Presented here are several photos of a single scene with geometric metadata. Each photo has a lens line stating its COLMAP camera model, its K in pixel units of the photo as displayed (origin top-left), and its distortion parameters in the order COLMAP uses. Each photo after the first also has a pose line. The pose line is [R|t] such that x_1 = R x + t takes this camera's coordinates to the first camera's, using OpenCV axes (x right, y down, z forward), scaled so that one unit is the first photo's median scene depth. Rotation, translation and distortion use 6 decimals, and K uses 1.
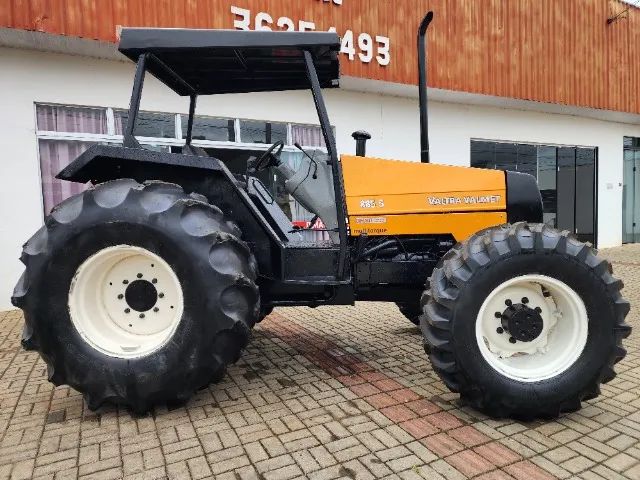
lens RADIAL K [[427.0, 0, 322.6], [0, 427.0, 238.8], [0, 0, 1]] dist [0.096586, -0.098387]
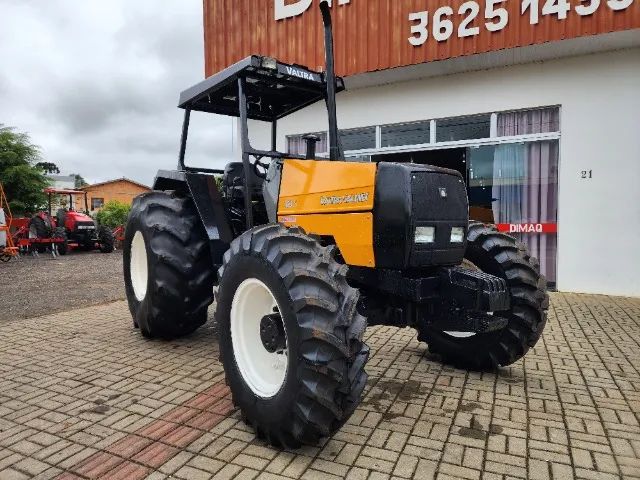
lens RADIAL K [[425.8, 0, 327.8], [0, 425.8, 252.2], [0, 0, 1]] dist [0.007792, -0.004851]
pose [[0.625687, 0.072595, -0.776689, 0.740118], [-0.051247, 0.997335, 0.051934, -0.018434], [0.778389, 0.007309, 0.627740, 0.322486]]
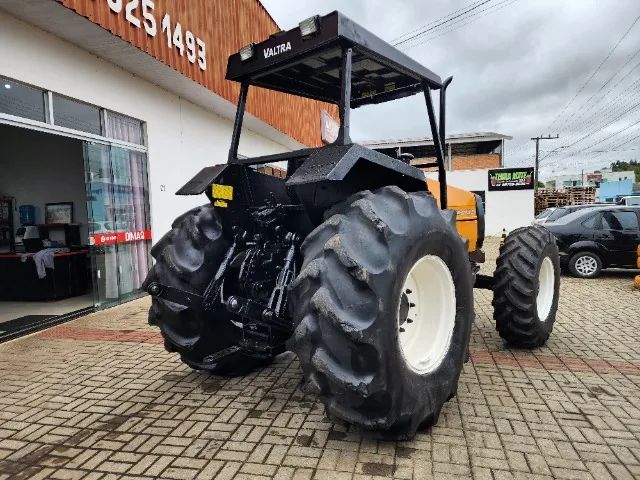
lens RADIAL K [[427.0, 0, 322.6], [0, 427.0, 238.8], [0, 0, 1]] dist [0.096586, -0.098387]
pose [[0.640886, -0.036737, 0.766757, -0.796791], [0.052692, 0.998604, 0.003803, -0.022703], [-0.765826, 0.037964, 0.641926, 0.330352]]
